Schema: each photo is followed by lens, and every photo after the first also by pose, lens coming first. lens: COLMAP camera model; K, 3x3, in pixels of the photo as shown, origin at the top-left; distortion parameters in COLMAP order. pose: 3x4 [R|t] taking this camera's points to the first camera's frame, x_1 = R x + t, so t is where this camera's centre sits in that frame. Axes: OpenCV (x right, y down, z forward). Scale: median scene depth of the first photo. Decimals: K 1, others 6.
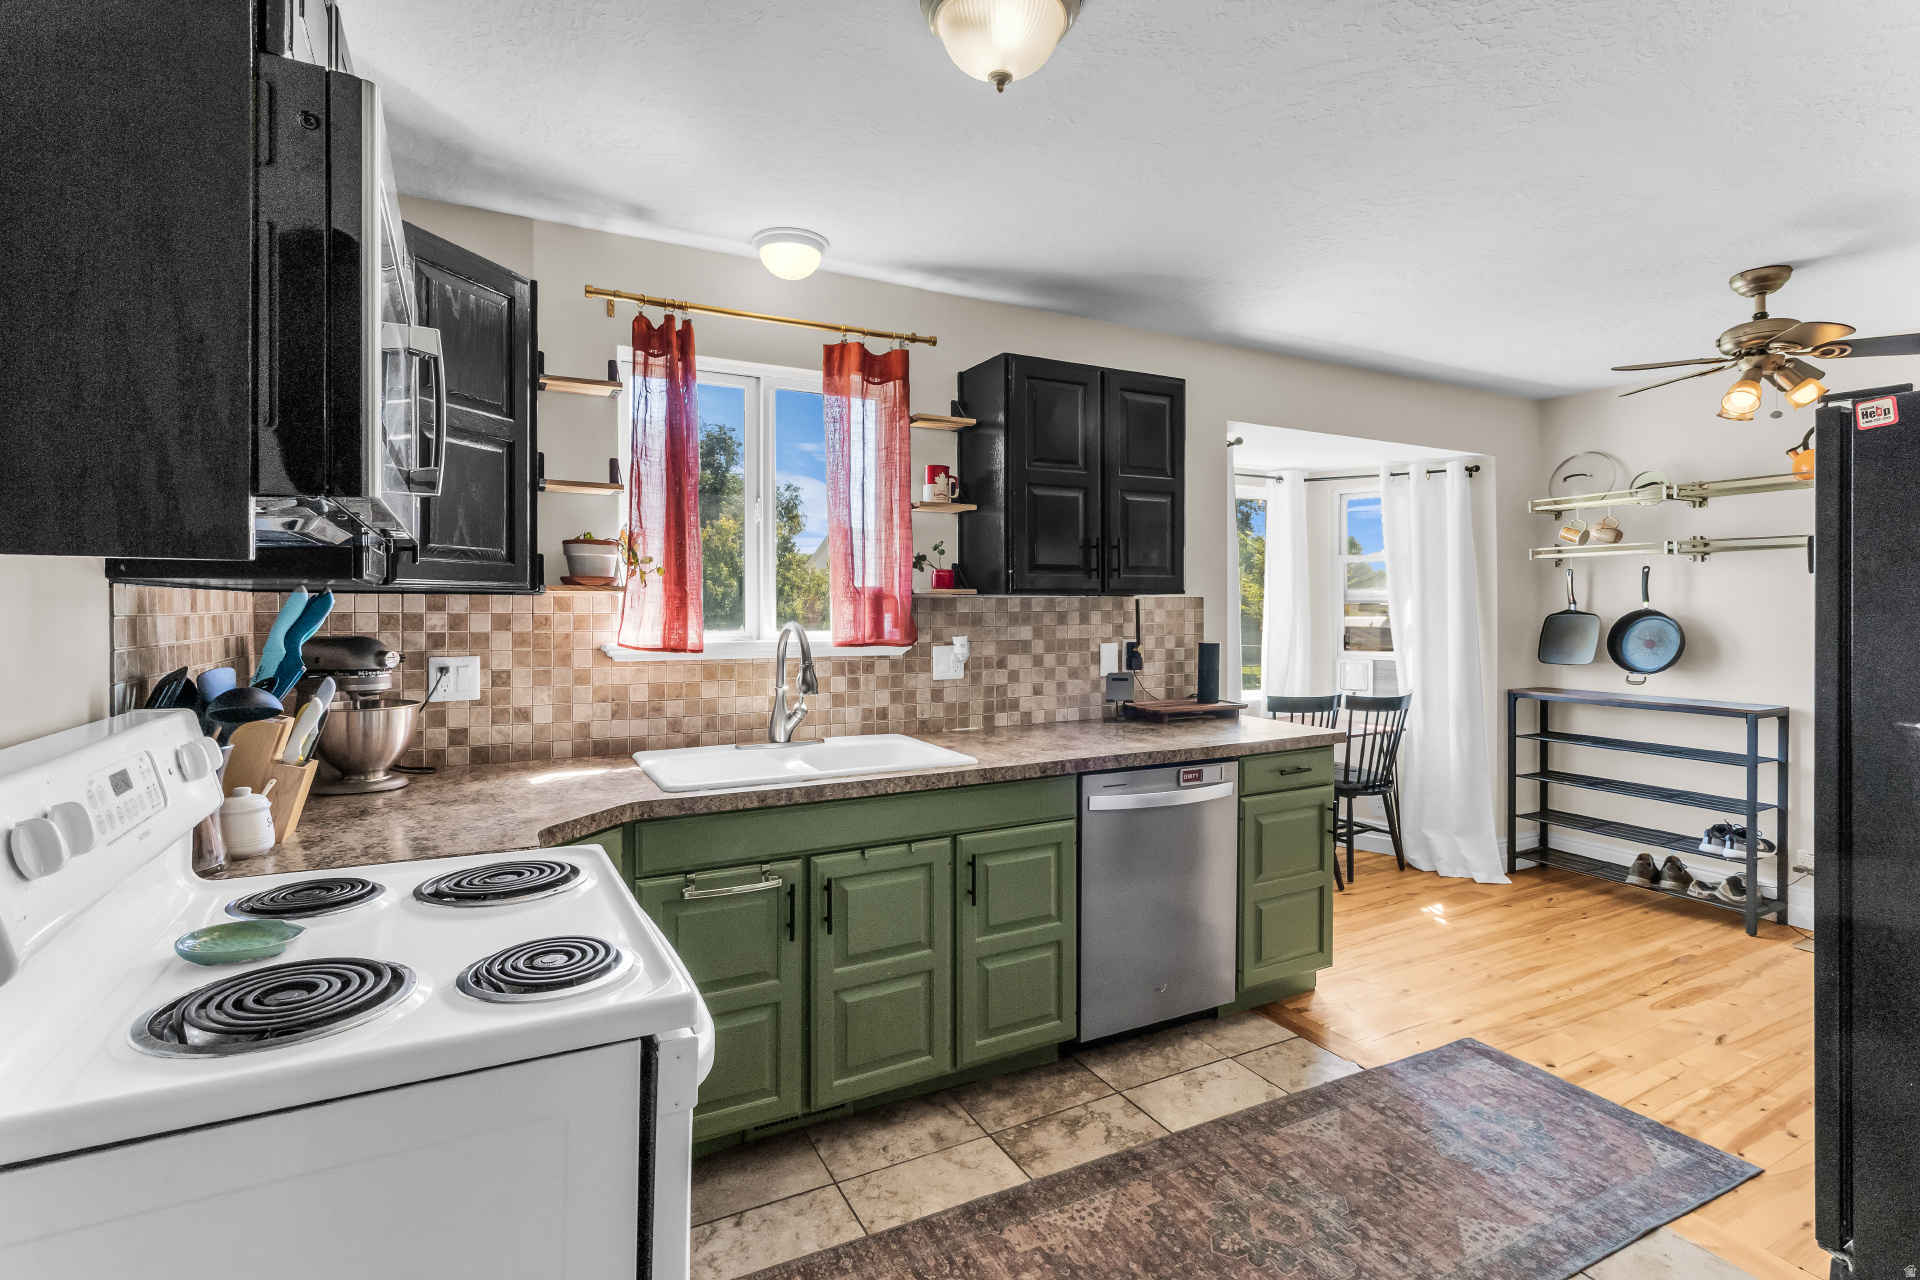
lens RADIAL K [[913.8, 0, 956.3], [0, 913.8, 605.4], [0, 0, 1]] dist [0.008395, -0.001011]
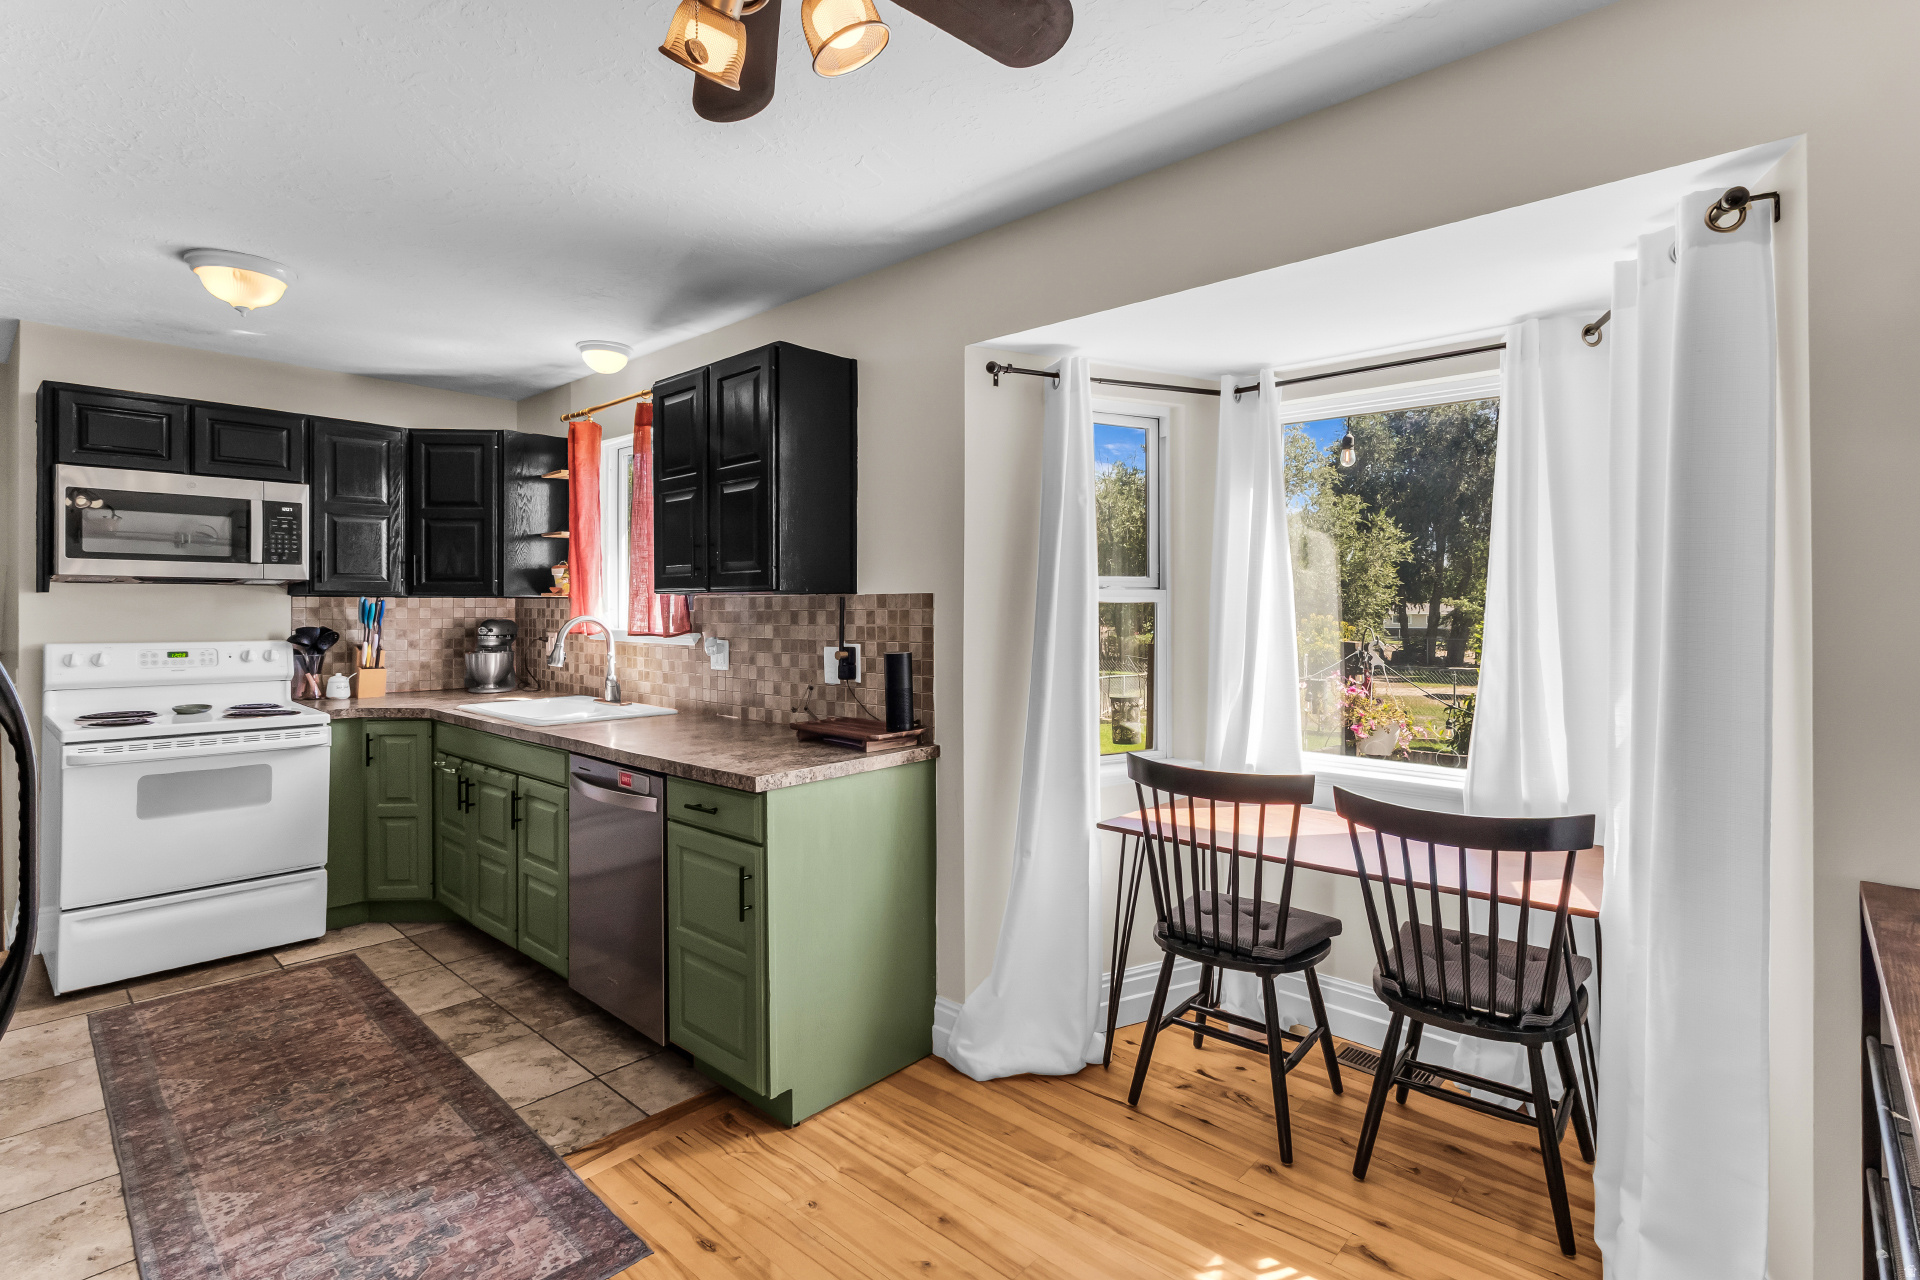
lens RADIAL K [[913.8, 0, 956.3], [0, 913.8, 605.4], [0, 0, 1]] dist [0.008395, -0.001011]
pose [[0.334386, -0.000635, -0.942436, 0.894831], [-0.001002, 0.999999, -0.001029, 0.001494], [0.942436, 0.001288, 0.334385, 0.697174]]
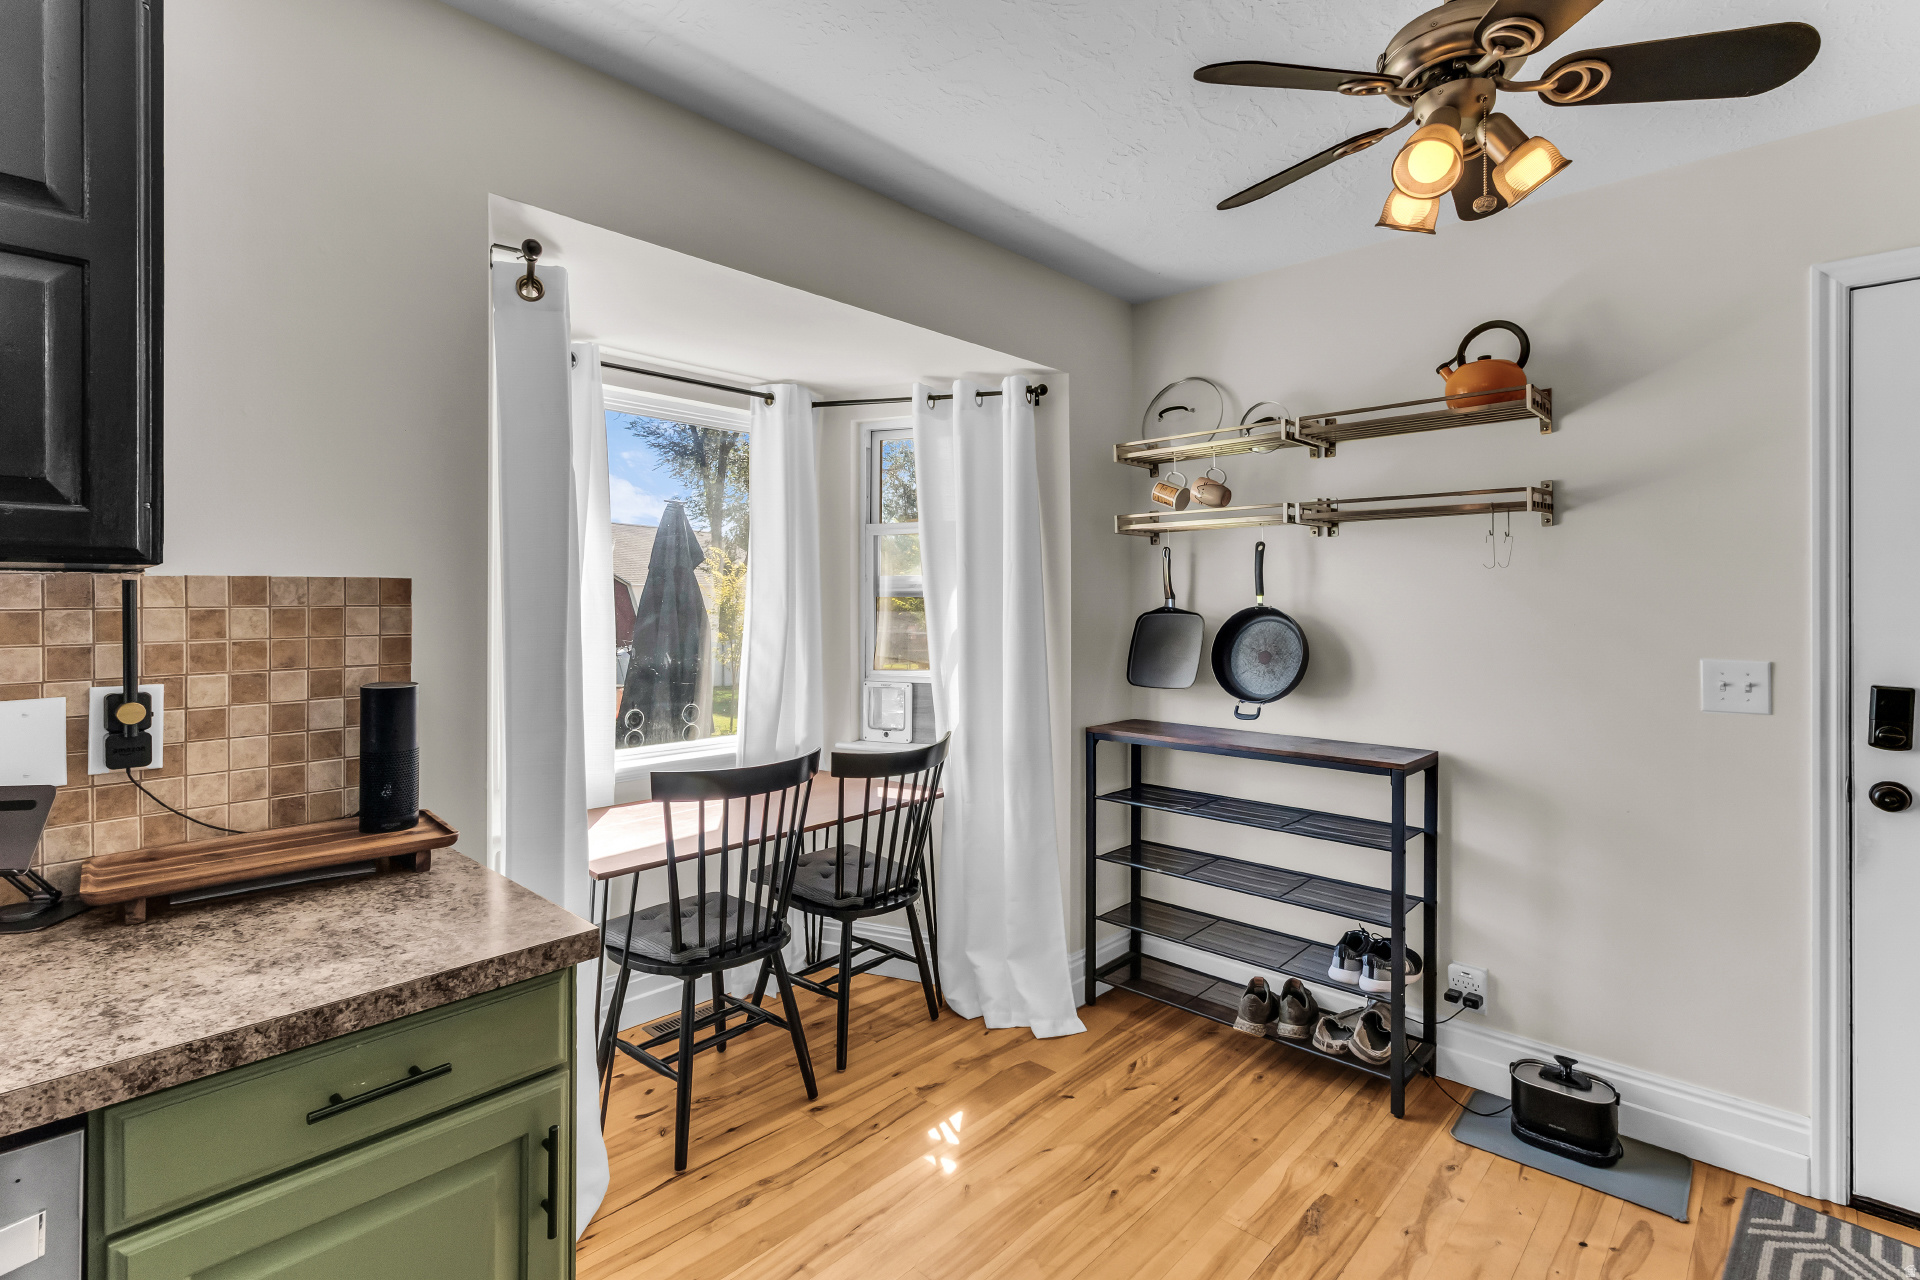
lens RADIAL K [[913.8, 0, 956.3], [0, 913.8, 605.4], [0, 0, 1]] dist [0.008395, -0.001011]
pose [[0.948307, -0.000841, 0.317353, 0.343970], [-0.000057, 0.999996, 0.002819, 0.002205], [-0.317354, -0.002692, 0.948303, 0.456764]]
